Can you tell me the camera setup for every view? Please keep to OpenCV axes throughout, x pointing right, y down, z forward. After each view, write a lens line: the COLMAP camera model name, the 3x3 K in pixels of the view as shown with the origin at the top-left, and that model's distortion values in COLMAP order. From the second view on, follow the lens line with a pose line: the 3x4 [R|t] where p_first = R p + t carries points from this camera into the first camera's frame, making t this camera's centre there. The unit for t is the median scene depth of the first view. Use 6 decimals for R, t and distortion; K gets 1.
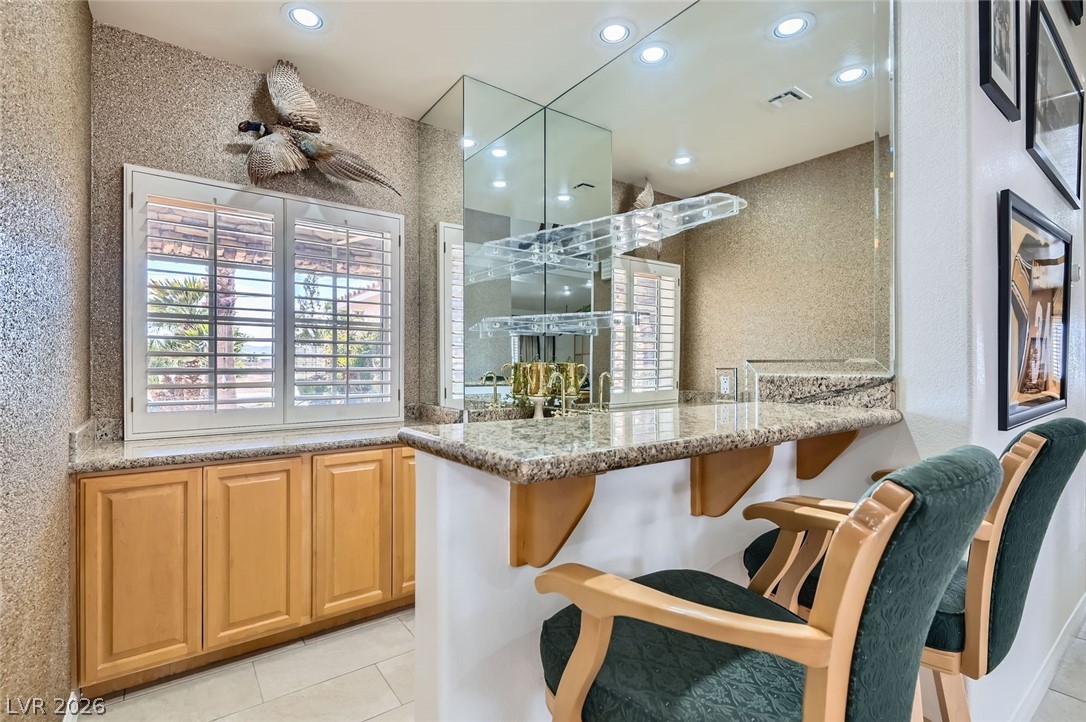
lens RADIAL K [[502.0, 0, 538.1], [0, 502.0, 366.8], [0, 0, 1]] dist [-0.004440, 0.000209]
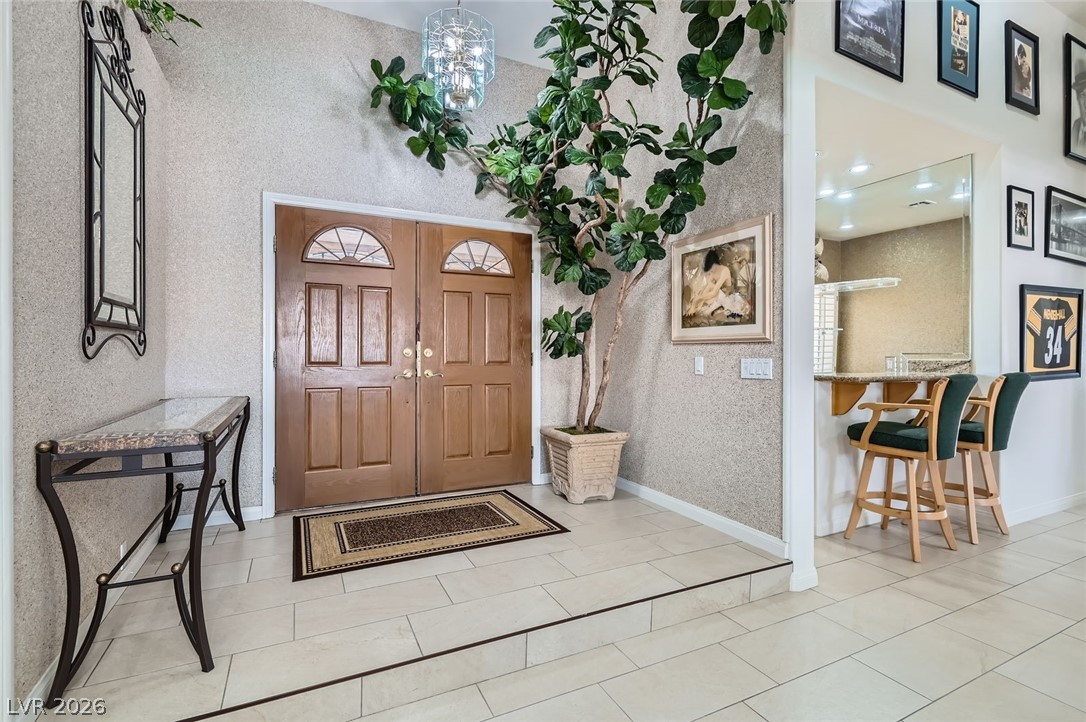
lens RADIAL K [[502.0, 0, 549.3], [0, 502.0, 354.7], [0, 0, 1]] dist [-0.004440, 0.000209]
pose [[0.985654, -0.000715, -0.168776, -0.813898], [0.000293, 0.999997, -0.002523, -0.001735], [0.168778, 0.002437, 0.985651, -1.575470]]
